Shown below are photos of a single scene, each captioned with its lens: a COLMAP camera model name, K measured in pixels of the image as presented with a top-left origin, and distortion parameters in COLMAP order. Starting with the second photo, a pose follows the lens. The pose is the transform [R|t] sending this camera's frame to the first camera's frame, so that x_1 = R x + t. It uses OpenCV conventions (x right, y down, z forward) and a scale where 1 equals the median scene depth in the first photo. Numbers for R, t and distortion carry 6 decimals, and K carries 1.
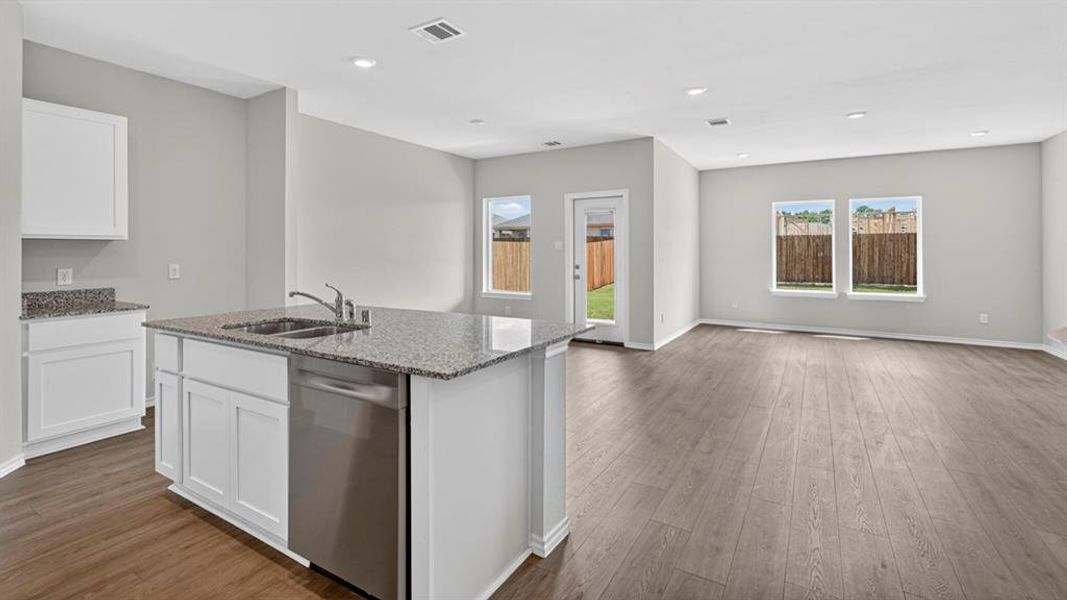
lens RADIAL K [[474.7, 0, 527.7], [0, 474.7, 254.9], [0, 0, 1]] dist [-0.006908, 0.000604]
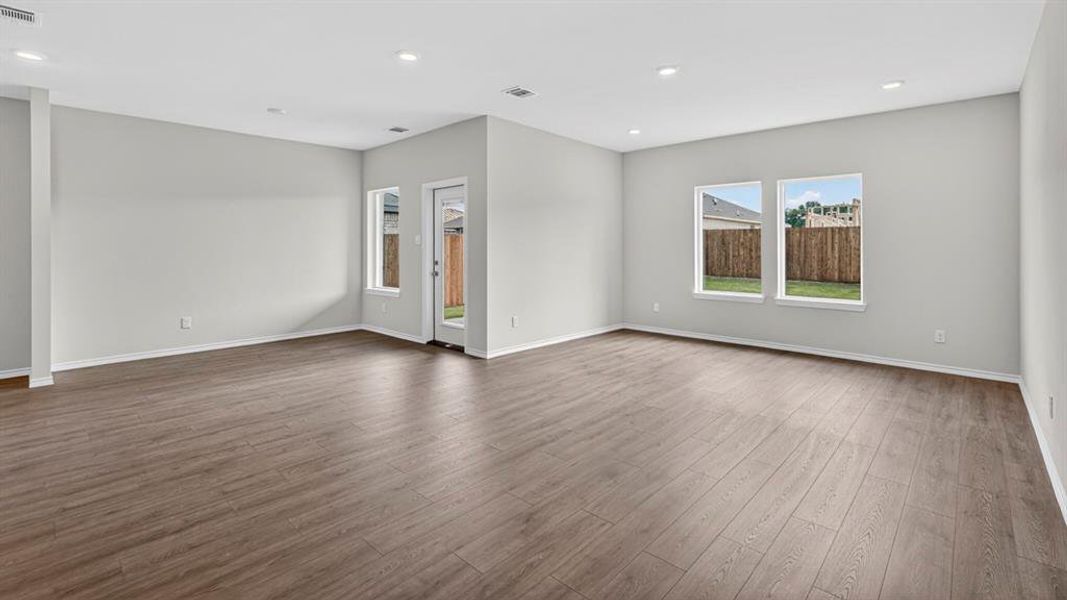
lens RADIAL K [[474.7, 0, 530.2], [0, 474.7, 245.6], [0, 0, 1]] dist [-0.006908, 0.000604]
pose [[0.979377, -0.001870, -0.202032, 0.455914], [0.000085, 0.999961, -0.008842, 0.000638], [0.202041, 0.008642, 0.979339, 0.134943]]
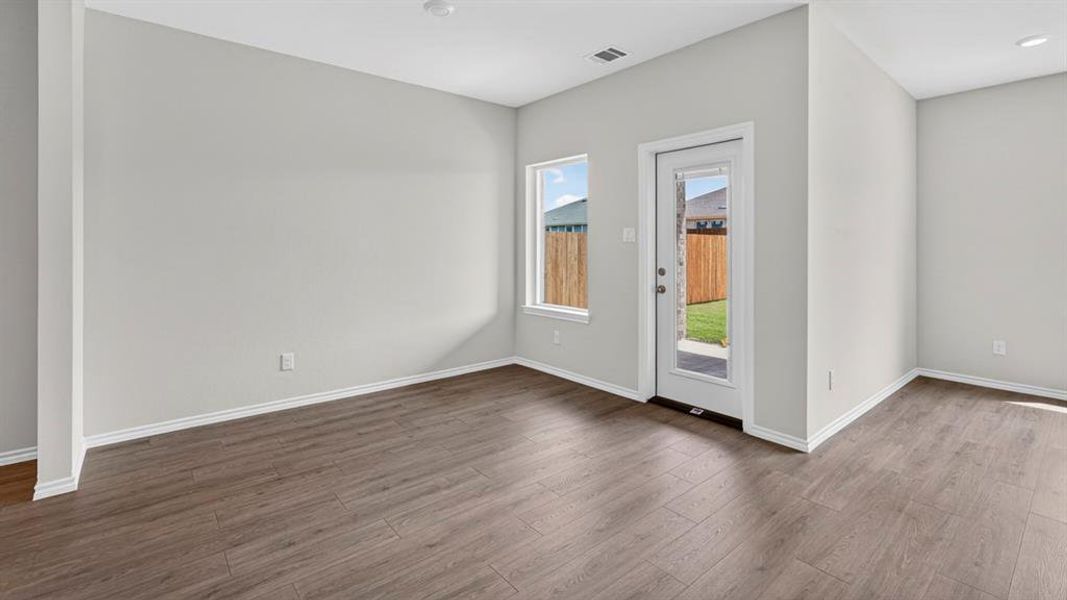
lens RADIAL K [[474.7, 0, 533.3], [0, 474.7, 246.9], [0, 0, 1]] dist [-0.006908, 0.000604]
pose [[0.948639, 0.001866, -0.316355, 0.135170], [-0.004989, 0.999947, -0.009061, 0.001981], [0.316321, 0.010173, 0.948598, 0.401736]]
